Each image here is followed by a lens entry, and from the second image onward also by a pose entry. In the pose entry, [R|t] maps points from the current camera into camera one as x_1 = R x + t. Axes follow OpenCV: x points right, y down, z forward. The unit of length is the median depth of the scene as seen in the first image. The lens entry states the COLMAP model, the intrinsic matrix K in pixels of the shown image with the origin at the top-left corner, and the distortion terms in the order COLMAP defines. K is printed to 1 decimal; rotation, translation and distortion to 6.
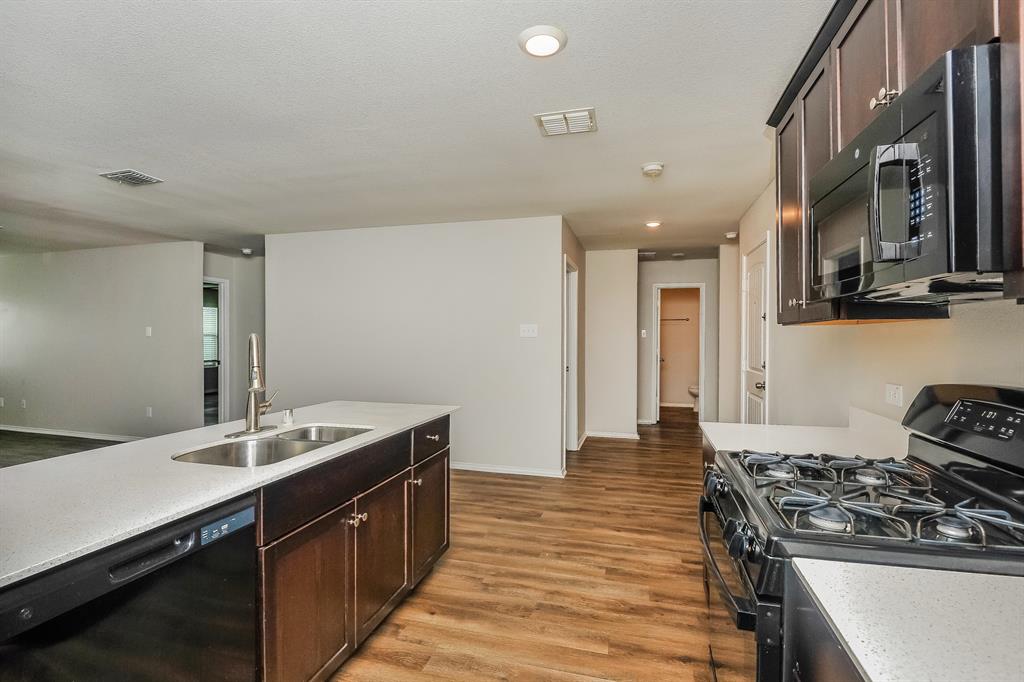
lens RADIAL K [[478.9, 0, 511.2], [0, 478.9, 340.5], [0, 0, 1]] dist [-0.029543, -0.000217]
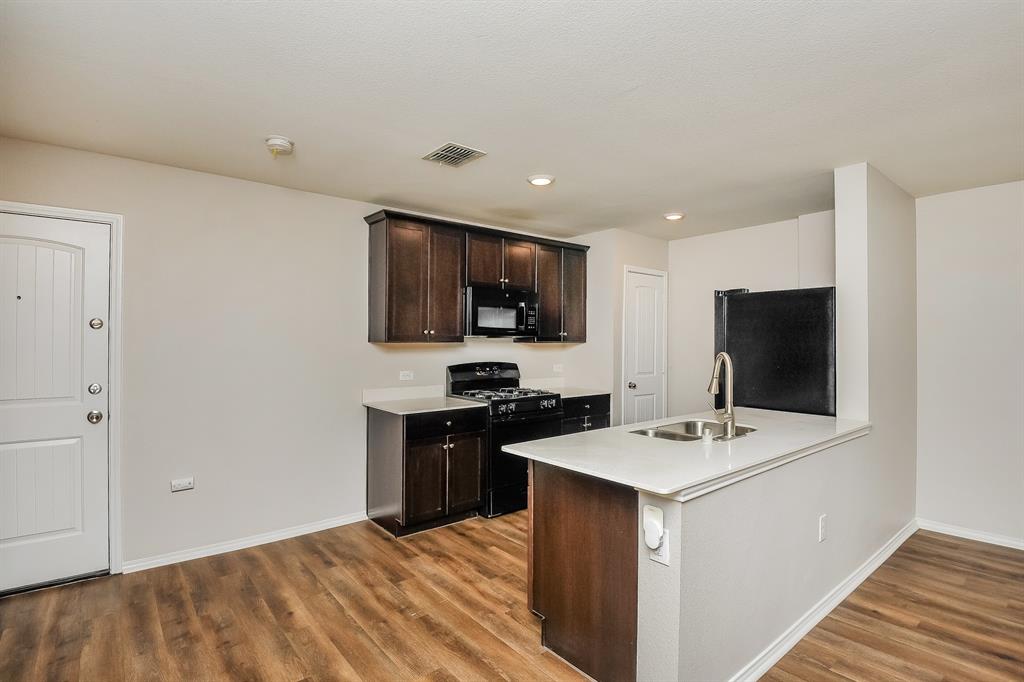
lens RADIAL K [[497.6, 0, 509.3], [0, 497.6, 339.8], [0, 0, 1]] dist [-0.001310, -0.000250]
pose [[-0.817033, -0.006760, 0.576551, -0.623325], [-0.007888, 0.999969, 0.000546, -0.041216], [-0.576536, -0.004102, -0.817061, 1.785597]]
